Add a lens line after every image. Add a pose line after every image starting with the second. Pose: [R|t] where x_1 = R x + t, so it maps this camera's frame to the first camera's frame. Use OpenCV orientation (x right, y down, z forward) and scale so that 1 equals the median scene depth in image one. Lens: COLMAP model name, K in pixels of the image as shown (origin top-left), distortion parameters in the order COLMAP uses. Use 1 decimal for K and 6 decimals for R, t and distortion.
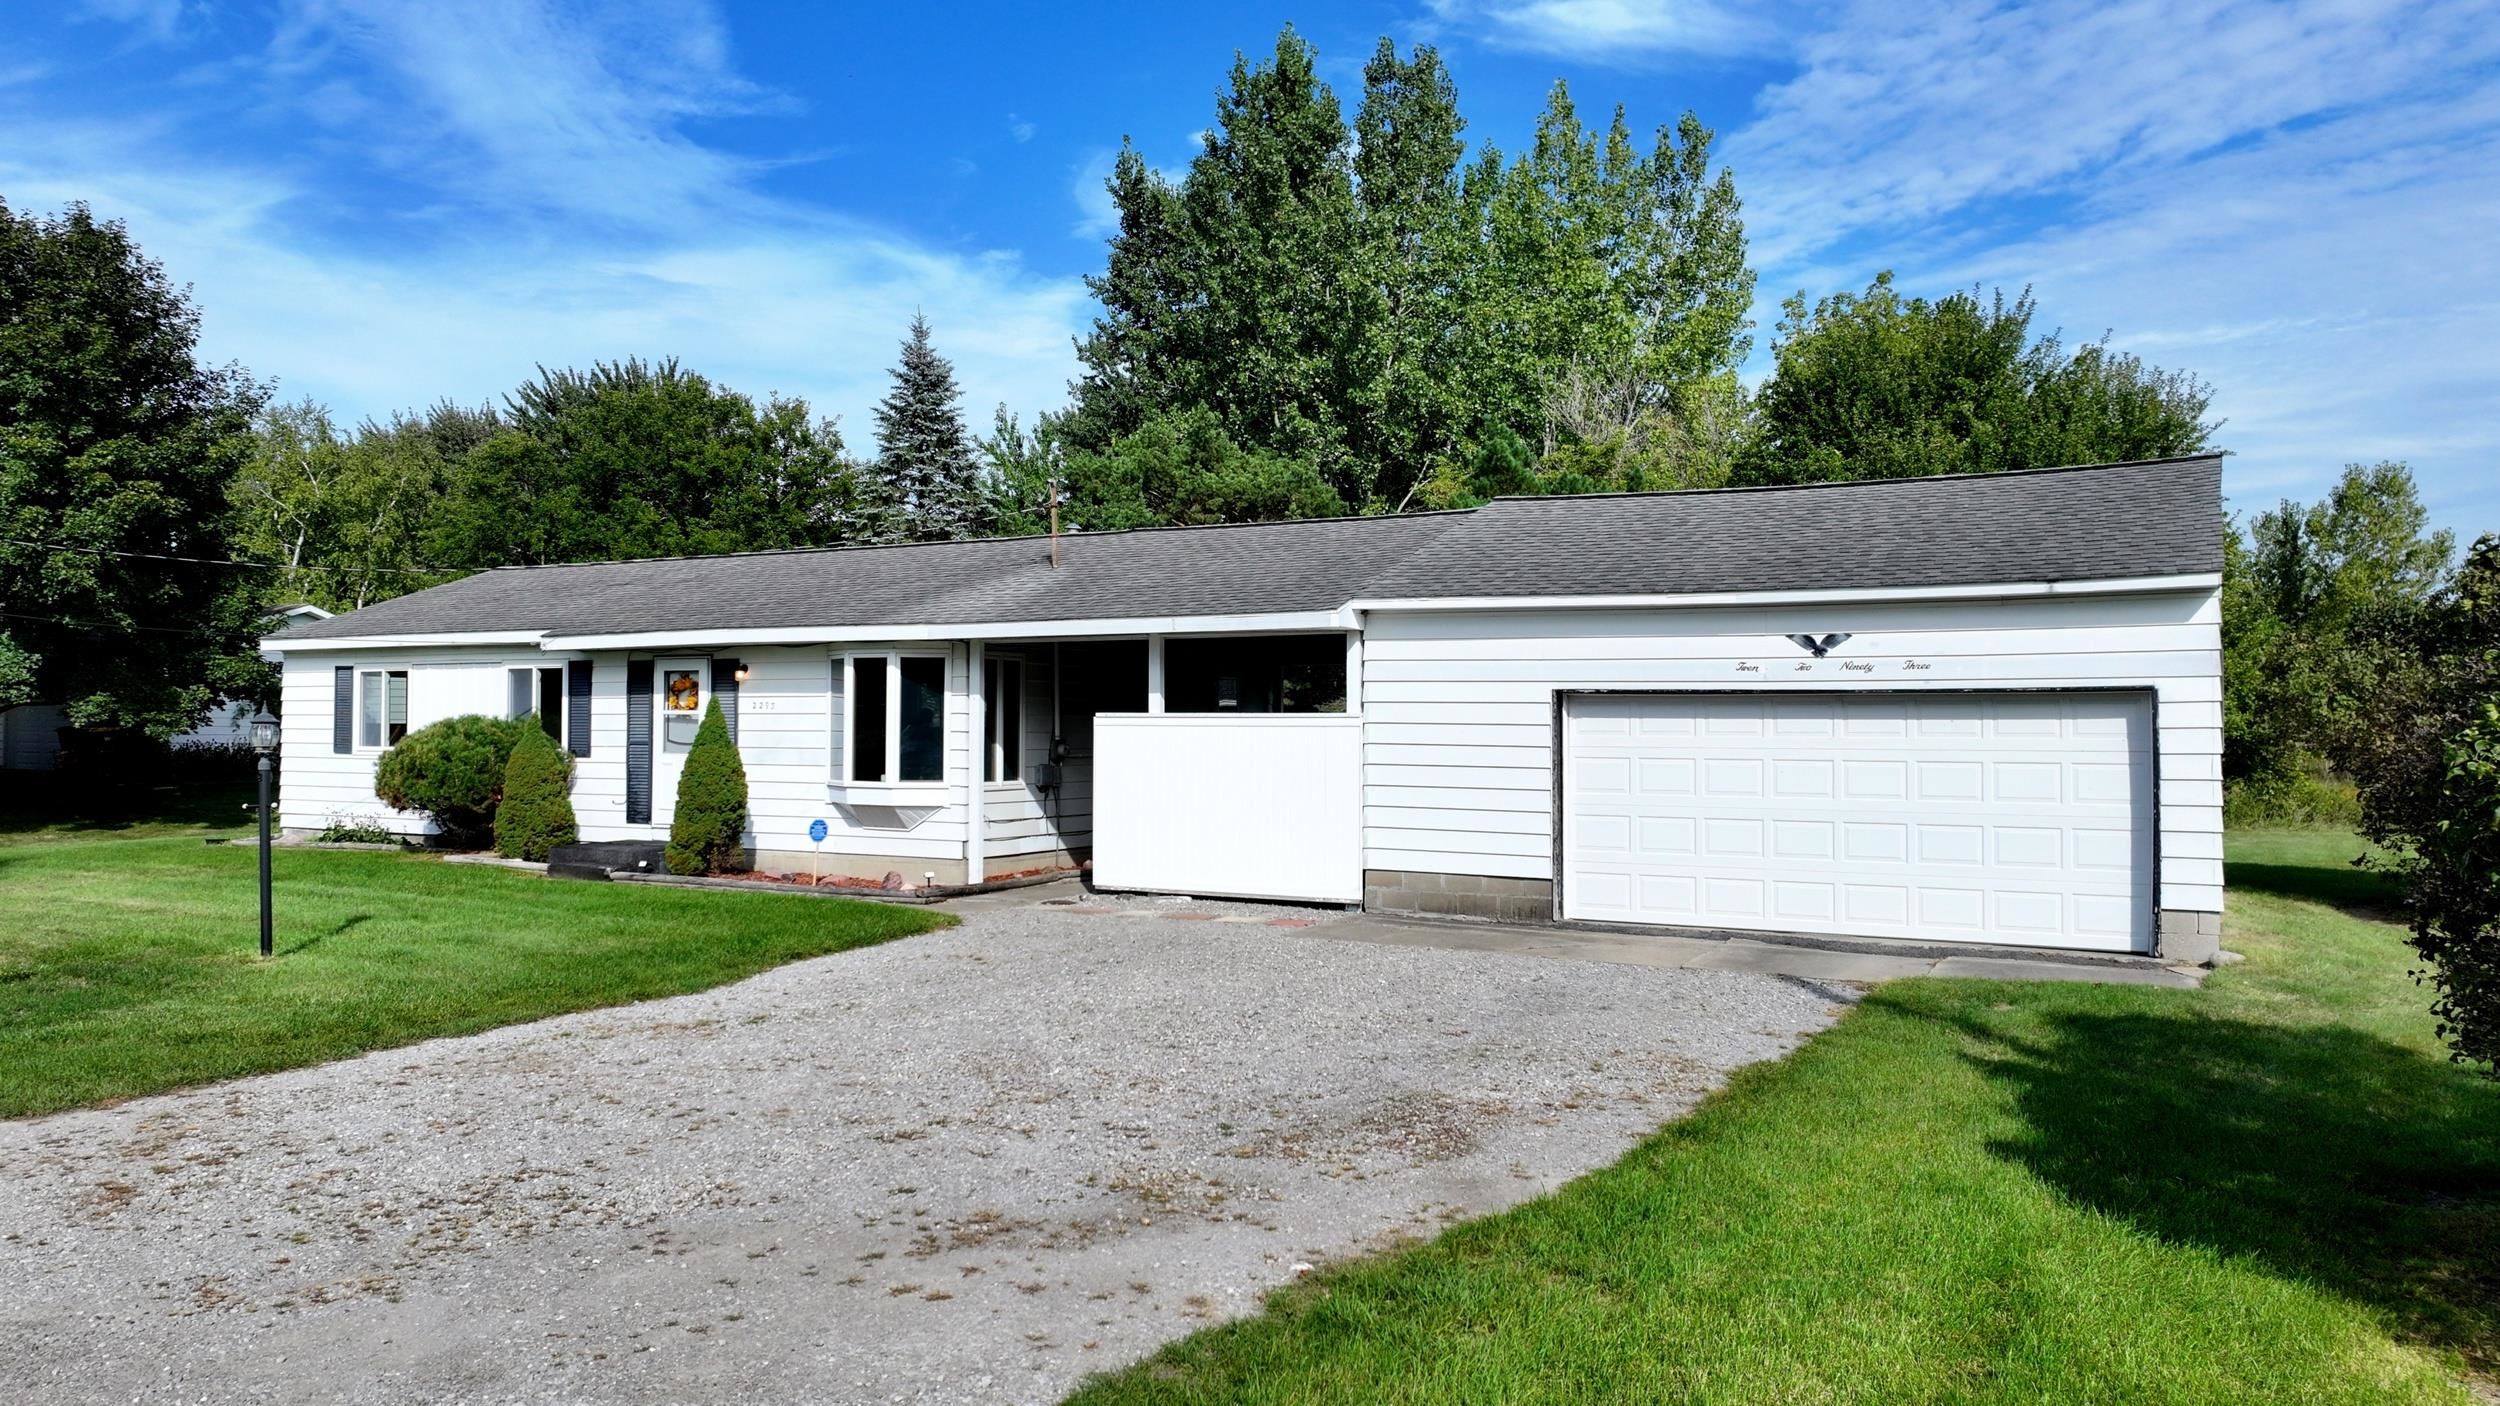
lens RADIAL K [[1749.7, 0, 1268.8], [0, 1749.7, 683.7], [0, 0, 1]] dist [-0.006423, 0.014332]
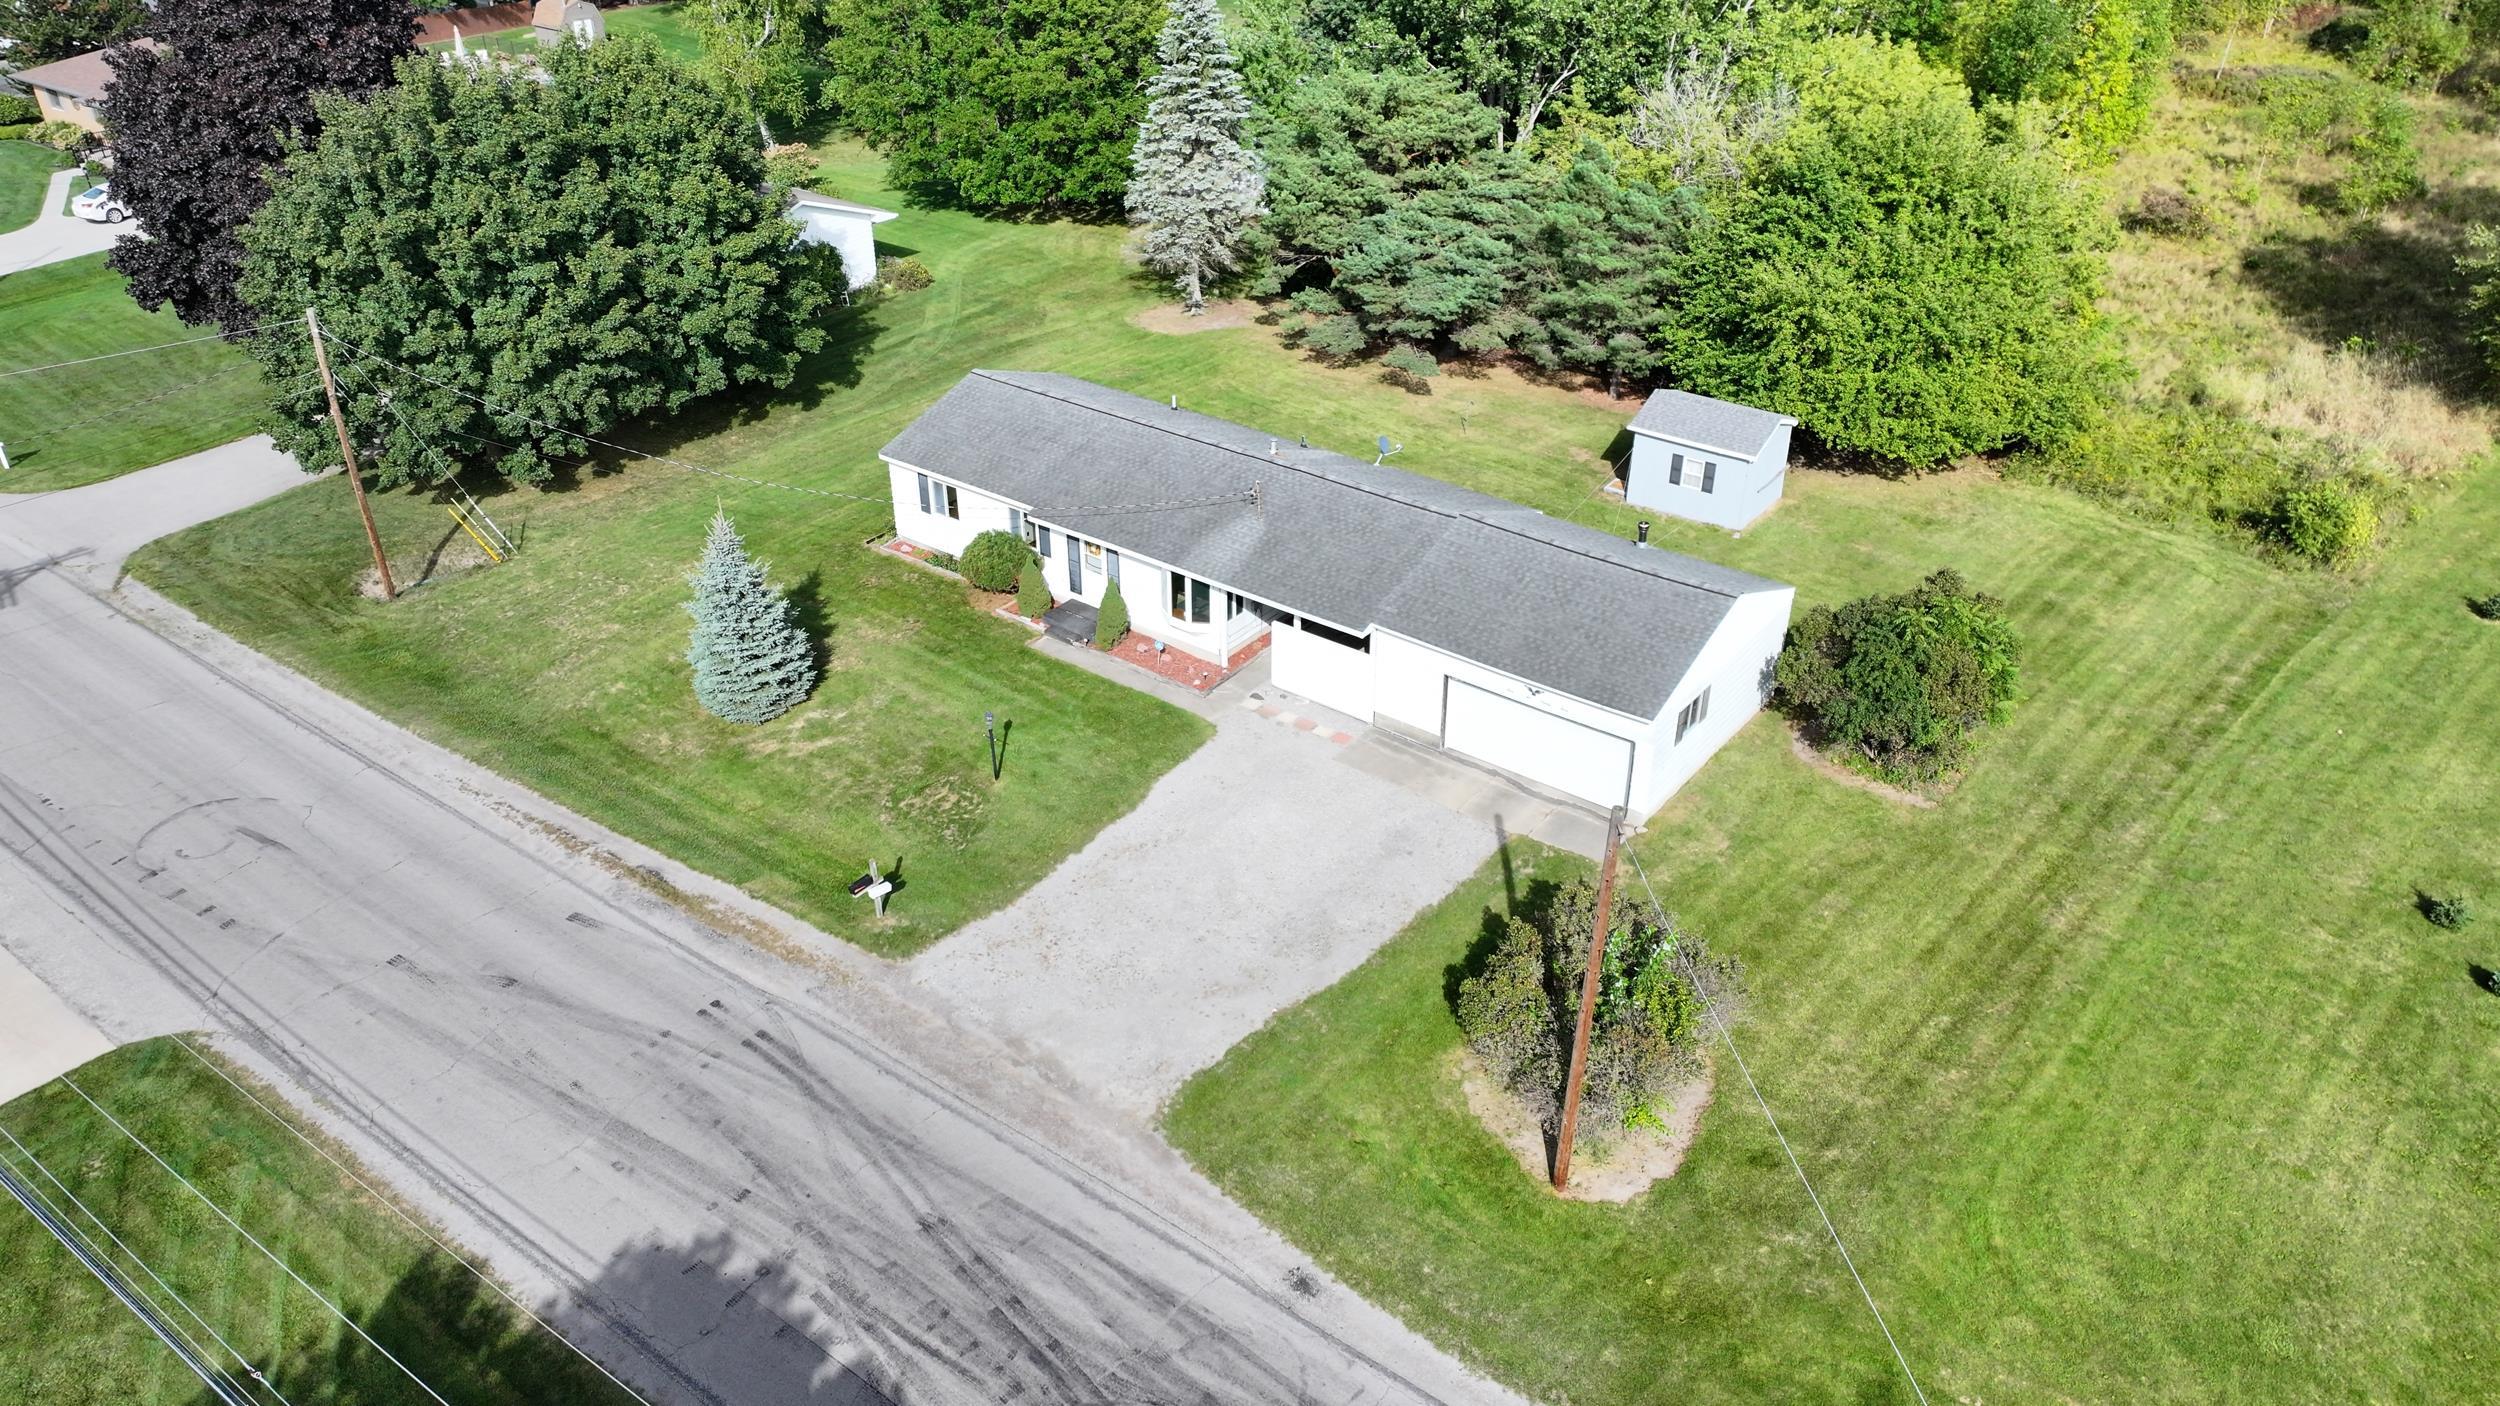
lens RADIAL K [[1749.7, 0, 1239.7], [0, 1749.7, 702.8], [0, 0, 1]] dist [-0.006423, 0.014332]
pose [[0.985694, 0.078486, -0.149154, 0.209746], [0.015521, 0.838926, 0.544024, -1.124976], [0.167827, -0.538556, 0.825707, -0.979367]]
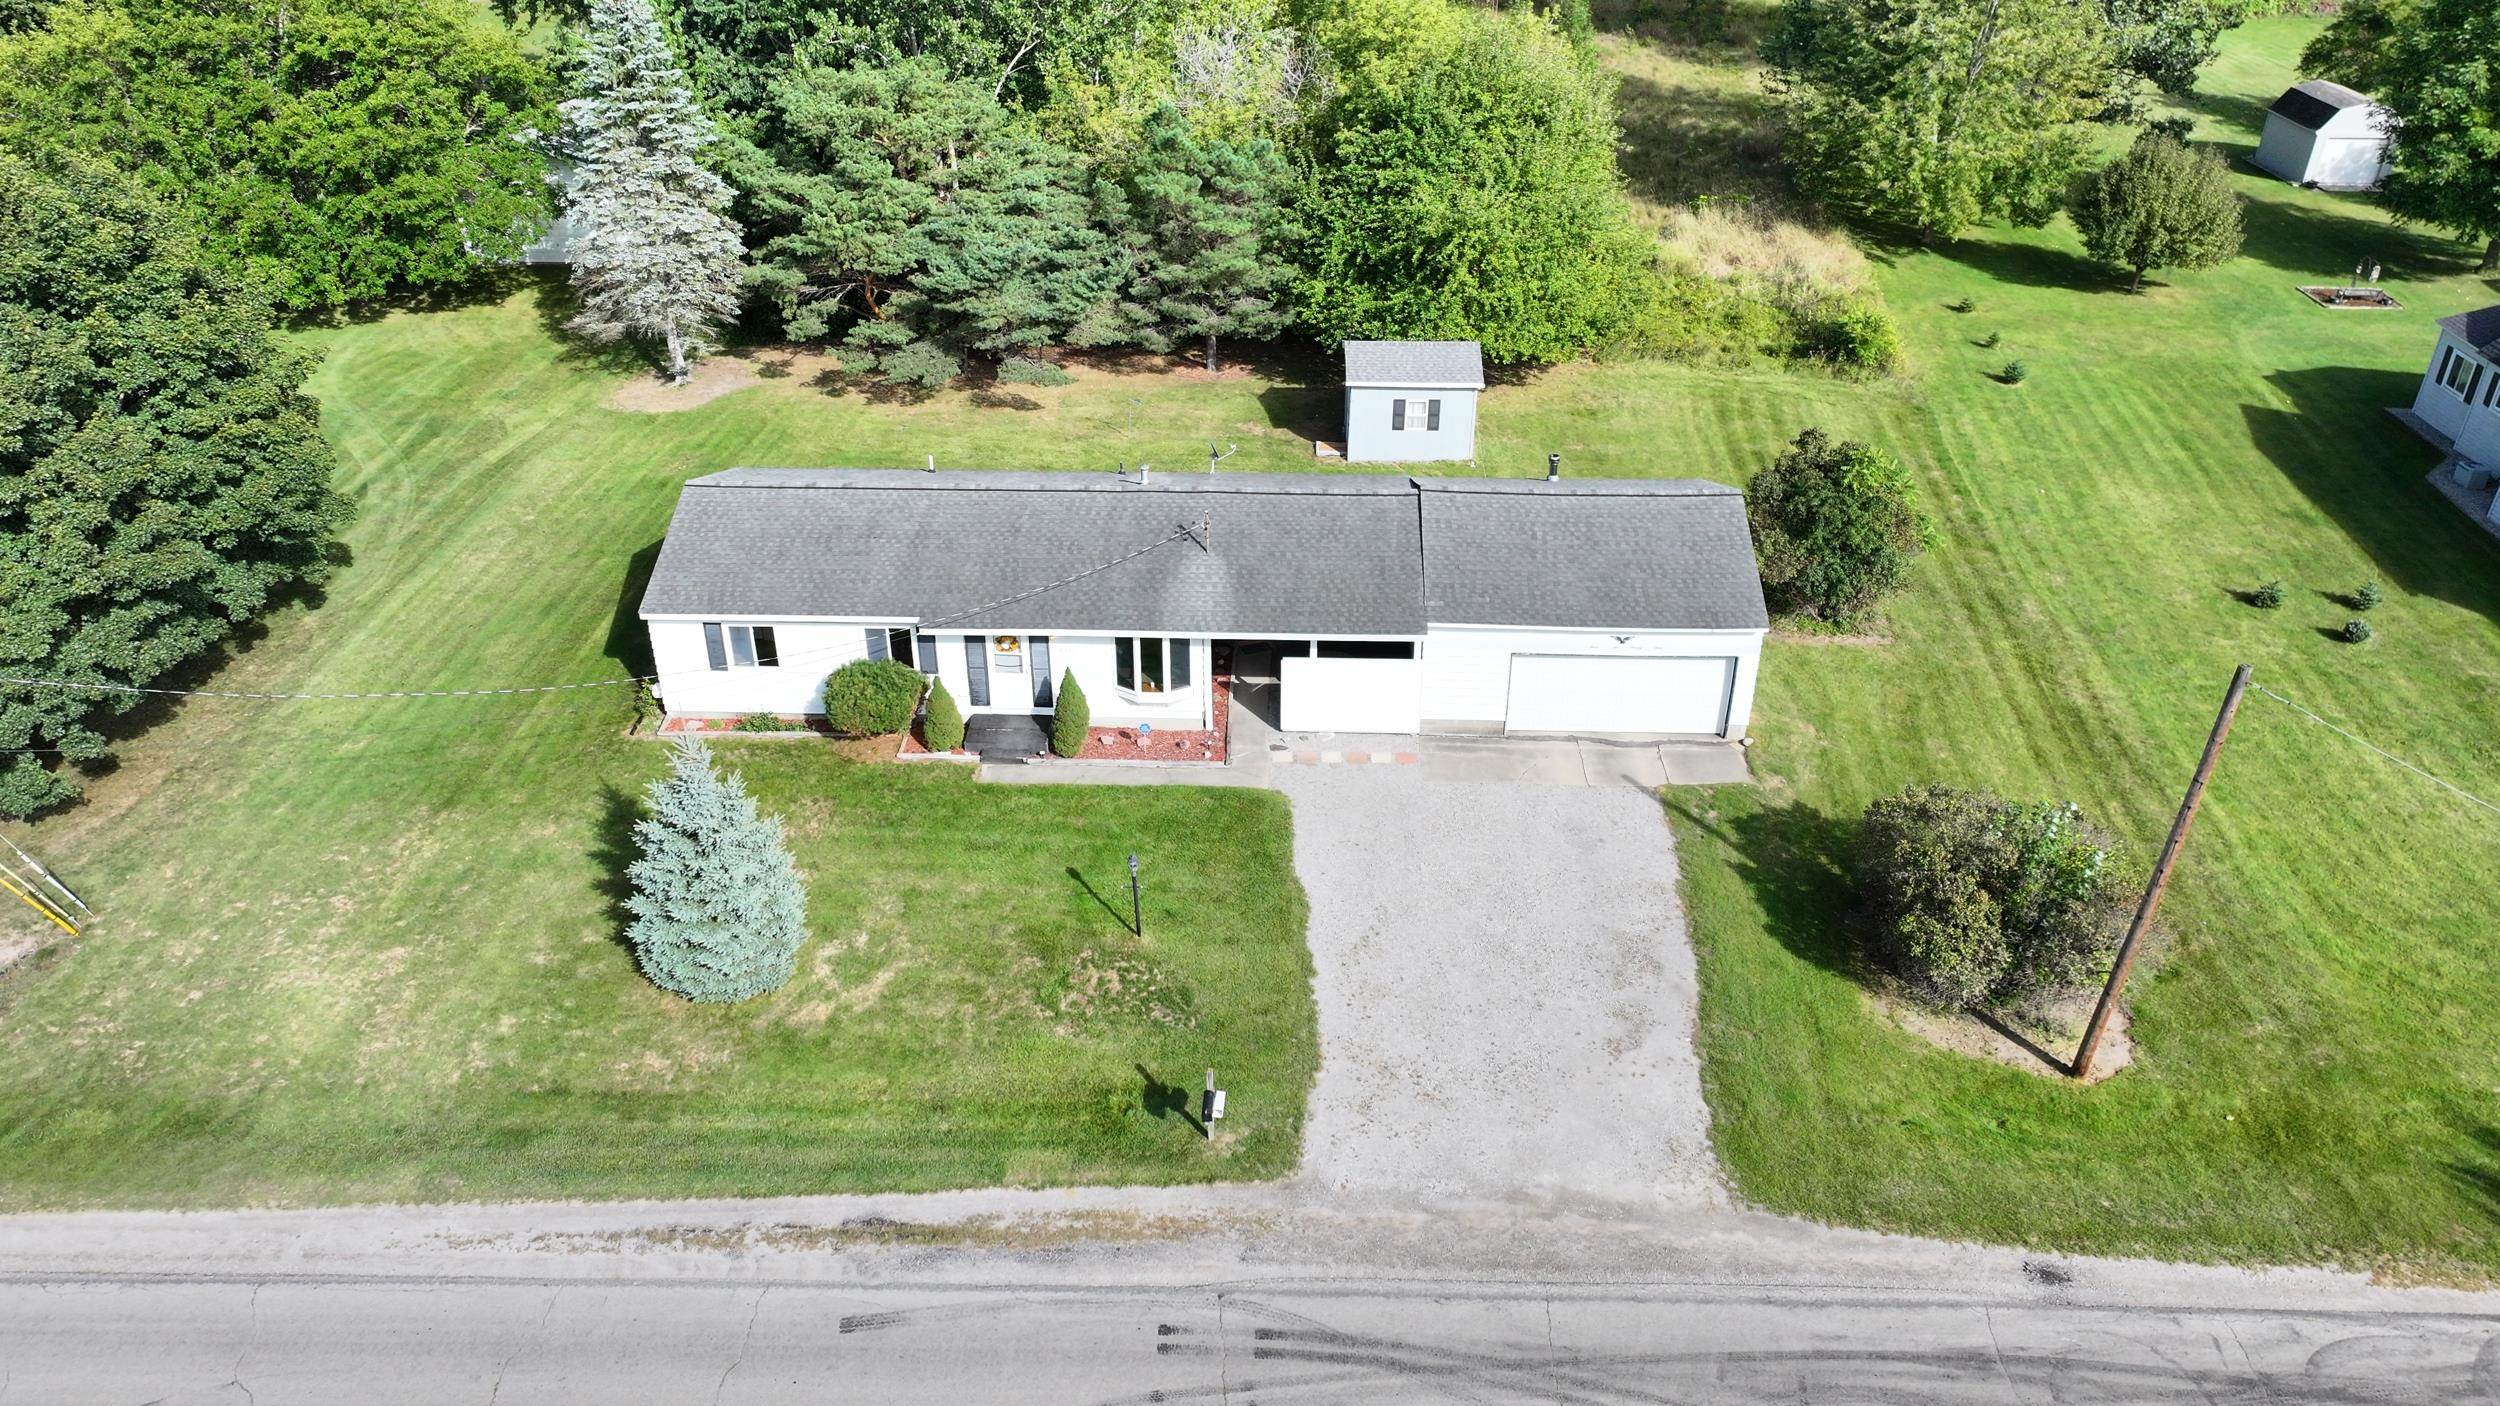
lens RADIAL K [[1749.7, 0, 1251.2], [0, 1749.7, 699.6], [0, 0, 1]] dist [-0.006423, 0.014332]
pose [[0.898232, -0.229335, 0.374947, -0.875090], [-0.009670, 0.842560, 0.538515, -1.008962], [-0.439415, -0.487338, 0.754597, -0.550562]]
